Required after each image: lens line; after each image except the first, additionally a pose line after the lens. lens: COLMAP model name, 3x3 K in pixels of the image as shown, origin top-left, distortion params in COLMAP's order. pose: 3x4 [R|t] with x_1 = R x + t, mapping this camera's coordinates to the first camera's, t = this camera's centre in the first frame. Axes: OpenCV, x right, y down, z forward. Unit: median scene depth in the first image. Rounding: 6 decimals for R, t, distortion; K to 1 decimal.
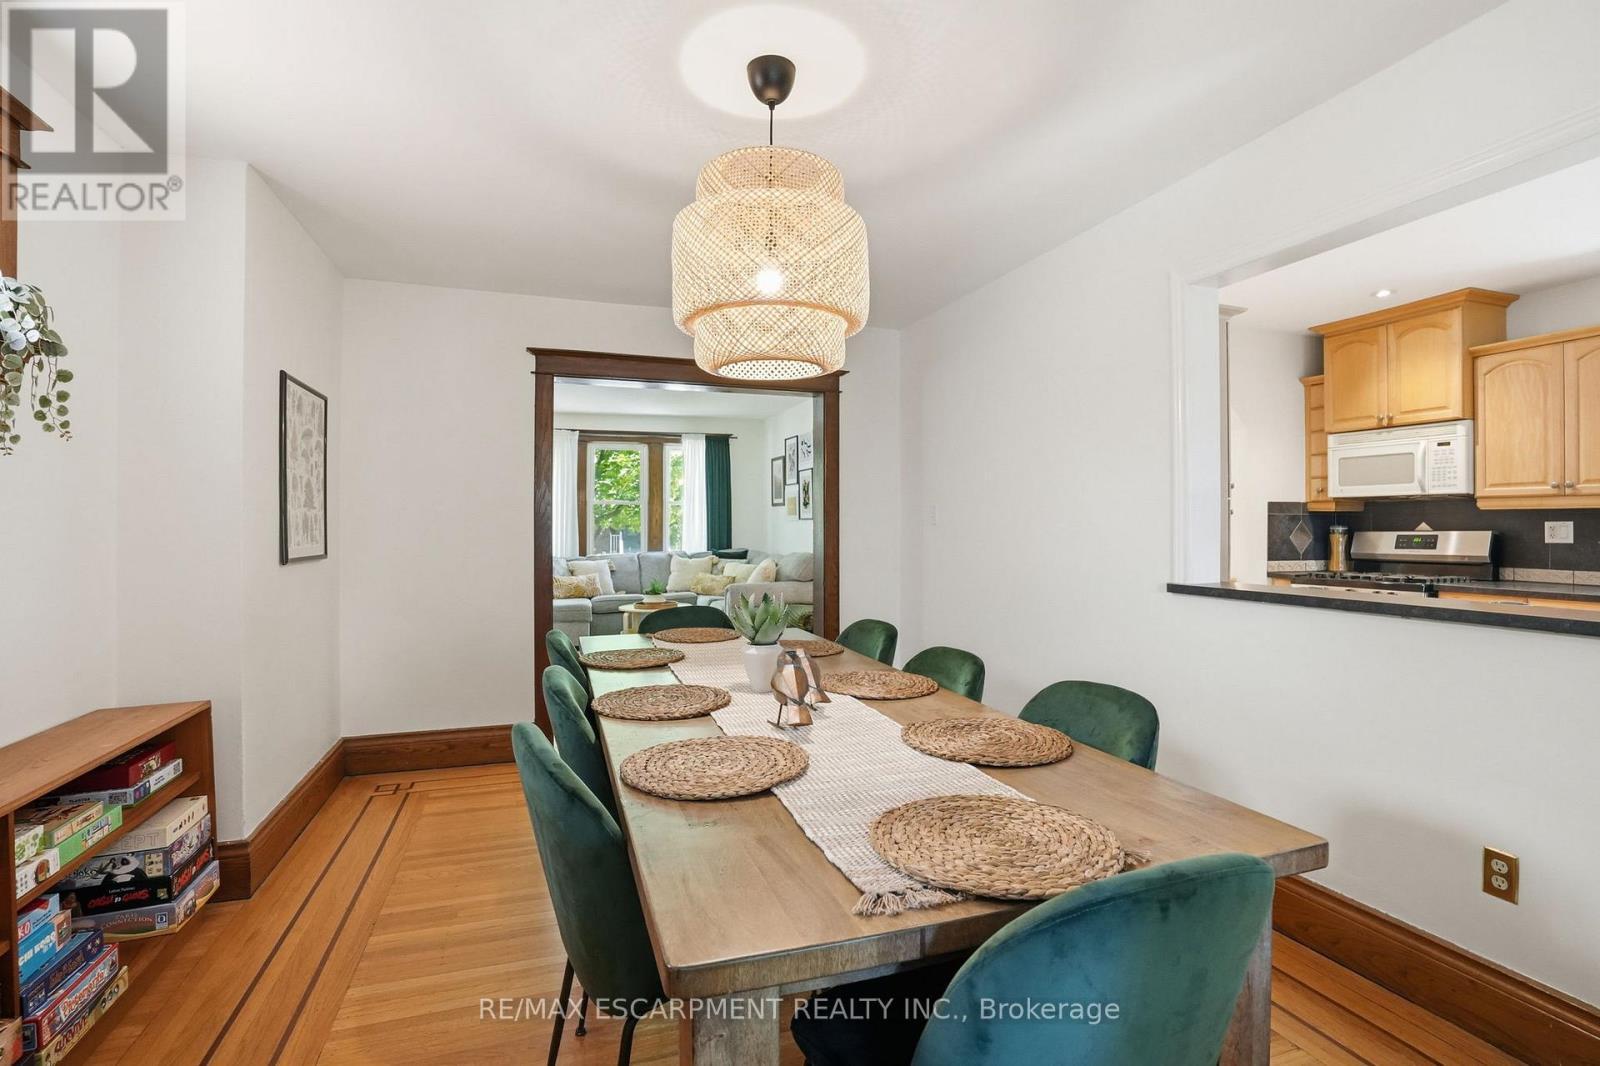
lens RADIAL K [[771.2, 0, 788.1], [0, 771.2, 528.2], [0, 0, 1]] dist [-0.053192, 0.022123]
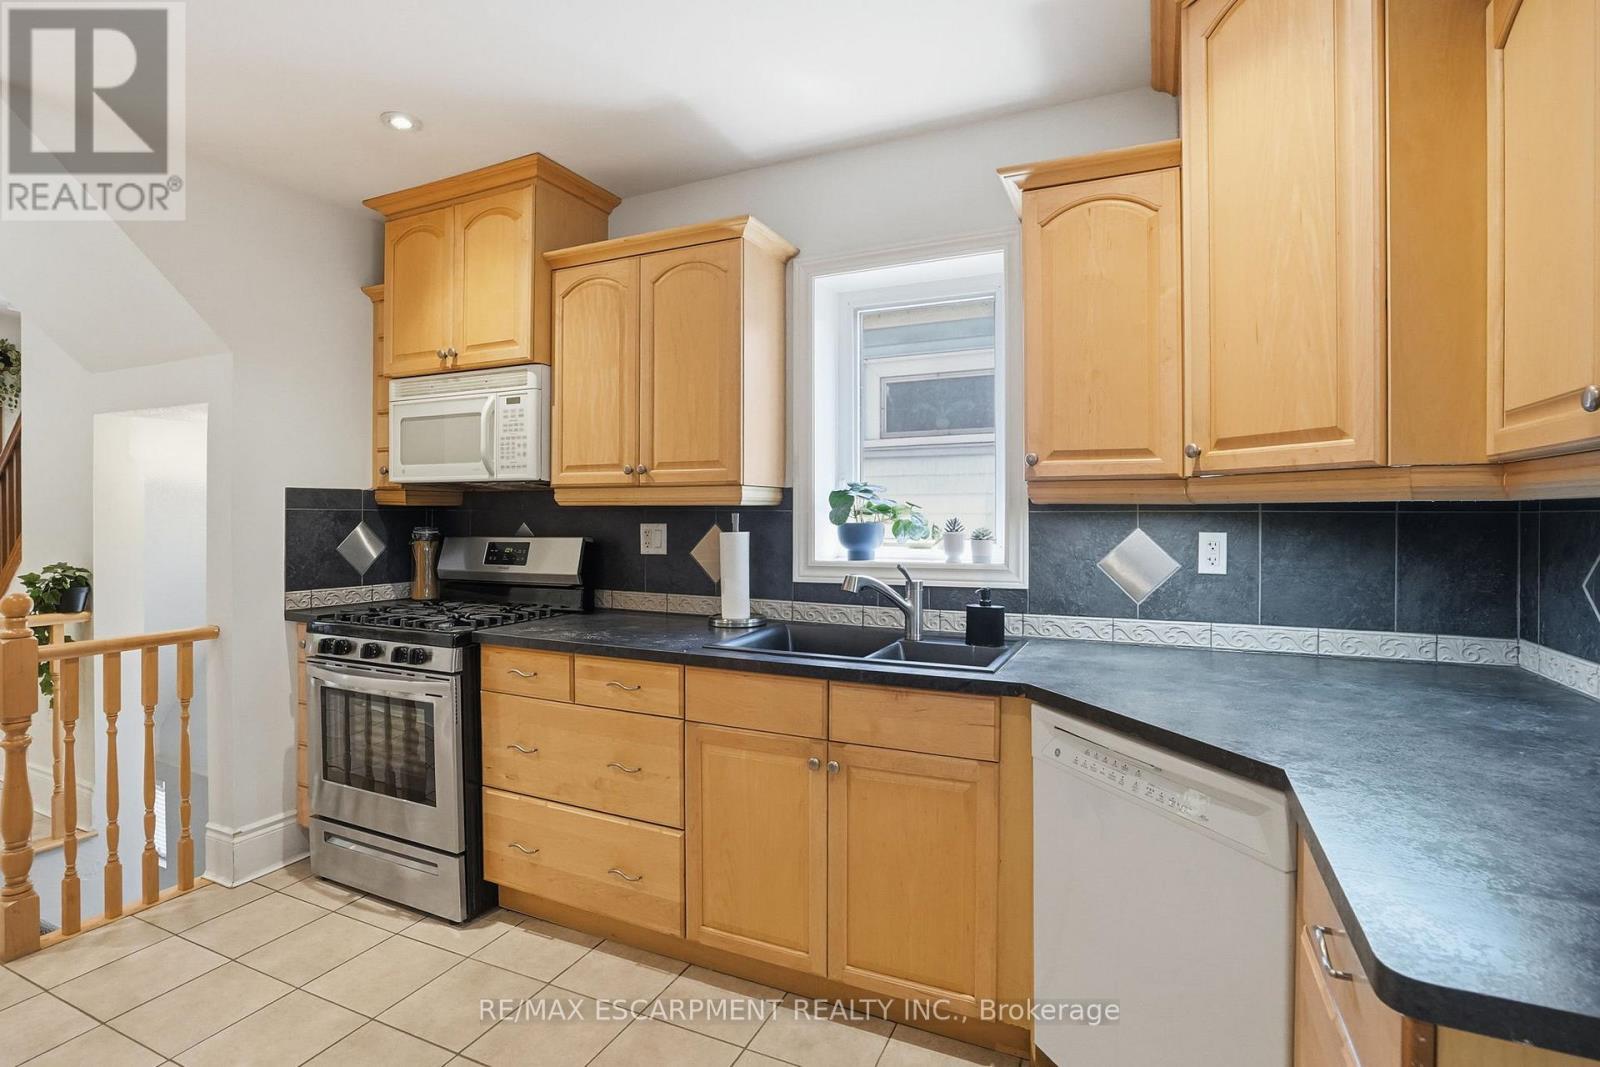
lens RADIAL K [[771.2, 0, 770.4], [0, 771.2, 515.6], [0, 0, 1]] dist [-0.053192, 0.022123]
pose [[0.724354, -0.005364, 0.689408, 0.575195], [0.002901, 0.999985, 0.004732, -0.018155], [-0.689423, -0.001428, 0.724358, 0.379075]]
